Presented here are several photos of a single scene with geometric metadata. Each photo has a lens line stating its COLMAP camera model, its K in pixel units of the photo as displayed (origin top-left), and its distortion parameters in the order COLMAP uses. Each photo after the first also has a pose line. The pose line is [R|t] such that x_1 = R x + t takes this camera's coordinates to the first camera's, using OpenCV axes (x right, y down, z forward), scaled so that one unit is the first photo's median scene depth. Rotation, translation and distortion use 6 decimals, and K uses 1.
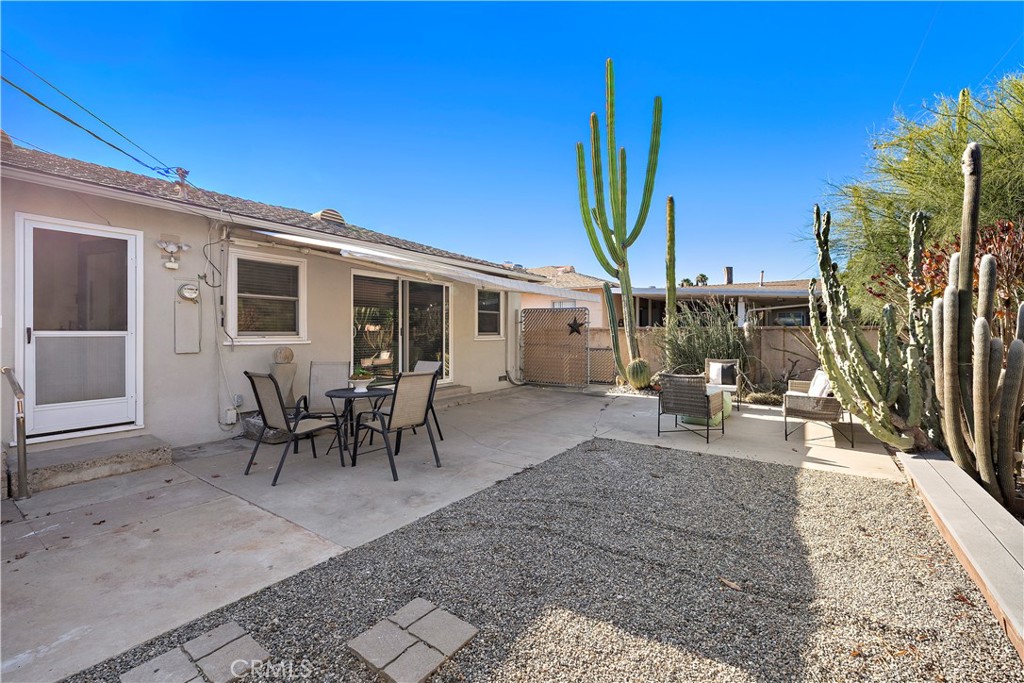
lens RADIAL K [[435.8, 0, 511.7], [0, 435.8, 333.5], [0, 0, 1]] dist [0.002340, 0.000045]
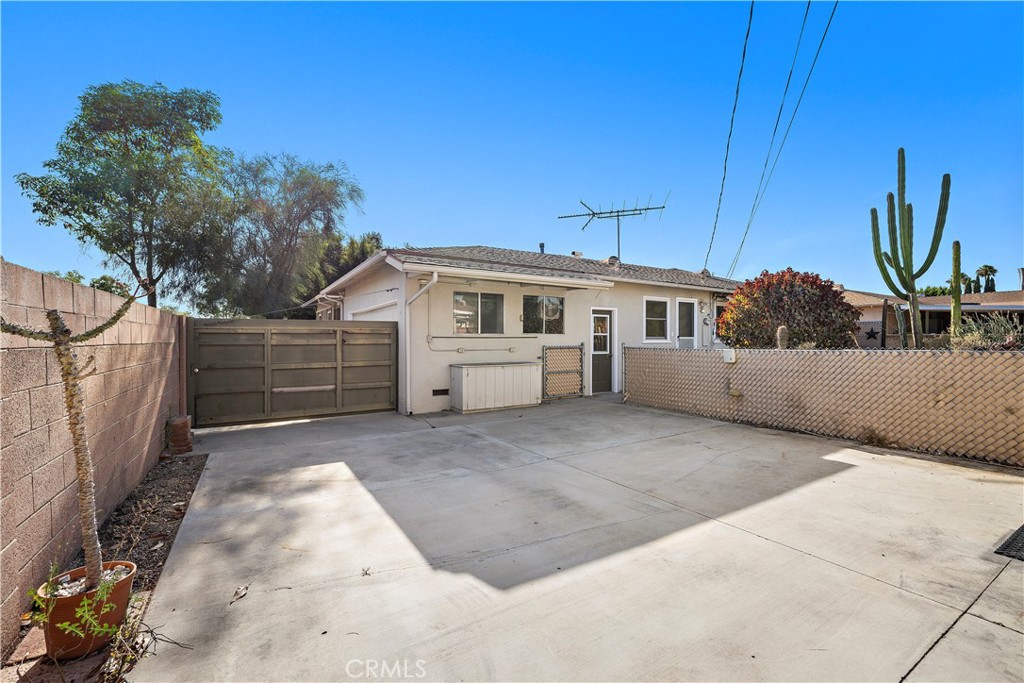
lens RADIAL K [[428.8, 0, 515.3], [0, 428.8, 349.7], [0, 0, 1]] dist [0.000965, -0.000074]
pose [[0.913051, 0.004831, -0.407817, -0.823484], [0.001069, 0.999898, 0.014239, 0.031909], [0.407844, -0.013437, 0.912953, -1.891639]]
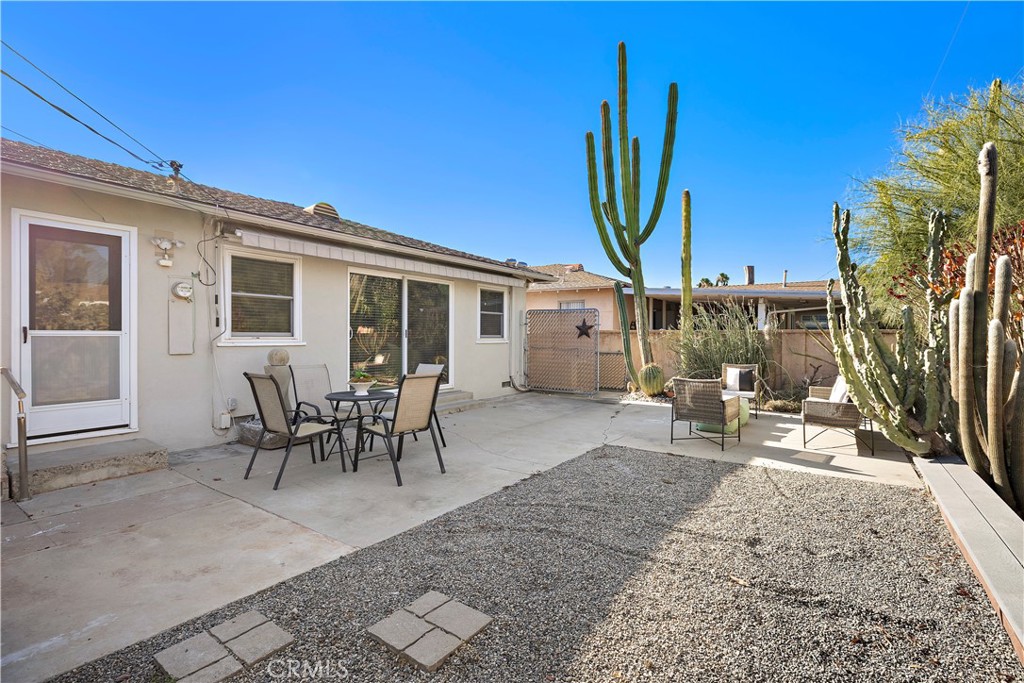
lens RADIAL K [[478.9, 0, 512.7], [0, 478.9, 340.7], [0, 0, 1]] dist [-0.001463, 0.000435]
pose [[0.999993, 0.003821, -0.000542, -0.015450], [-0.003818, 0.999974, 0.006106, 0.007035], [0.000565, -0.006104, 0.999981, -0.064526]]
